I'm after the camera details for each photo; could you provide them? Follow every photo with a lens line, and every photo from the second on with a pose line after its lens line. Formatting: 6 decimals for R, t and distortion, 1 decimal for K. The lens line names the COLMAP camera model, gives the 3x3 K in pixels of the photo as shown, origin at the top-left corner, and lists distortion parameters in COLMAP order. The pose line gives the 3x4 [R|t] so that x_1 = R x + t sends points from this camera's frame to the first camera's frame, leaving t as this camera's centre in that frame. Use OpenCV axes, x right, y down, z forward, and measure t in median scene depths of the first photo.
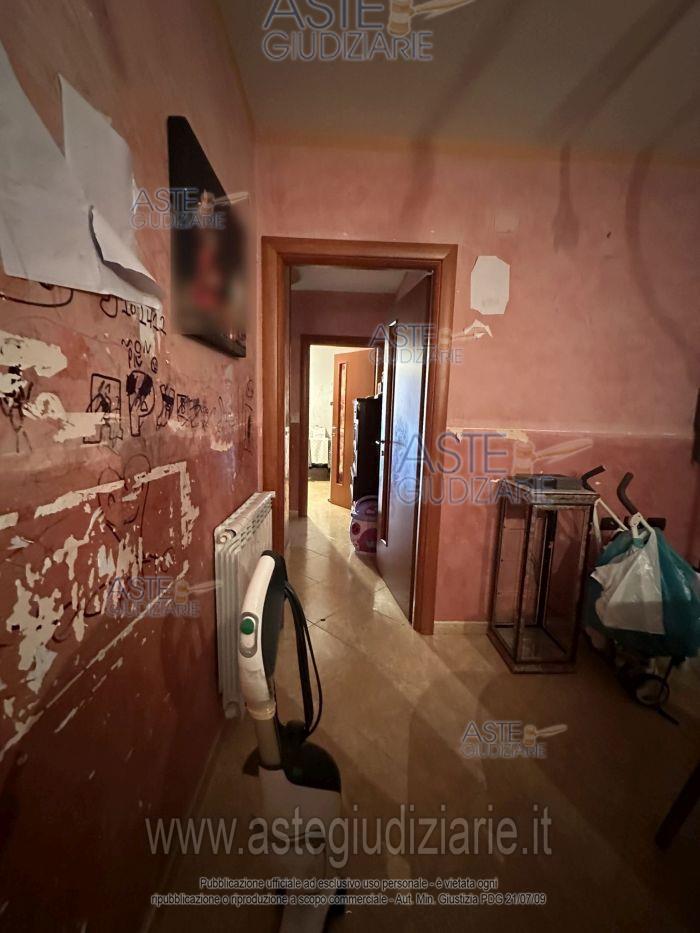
lens RADIAL K [[371.3, 0, 349.9], [0, 371.3, 466.4], [0, 0, 1]] dist [0.001130, -0.000120]
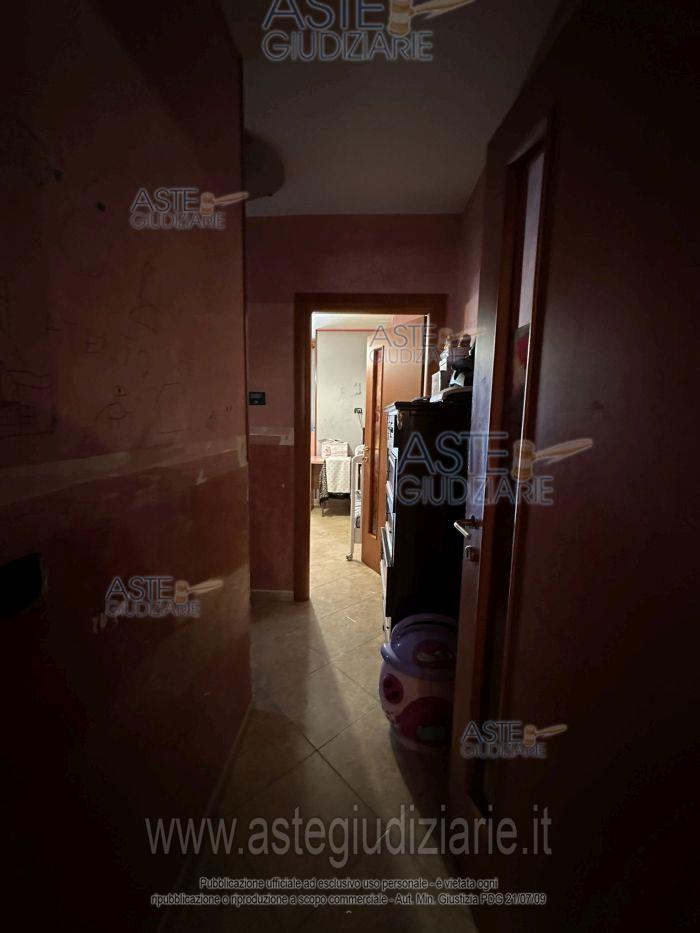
lens RADIAL K [[371.3, 0, 346.1], [0, 371.3, 464.6], [0, 0, 1]] dist [0.001130, -0.000120]
pose [[0.995807, 0.002130, -0.091456, 0.000511], [-0.004008, 0.999785, -0.020356, -0.093264], [0.091393, 0.020638, 0.995601, 0.523199]]
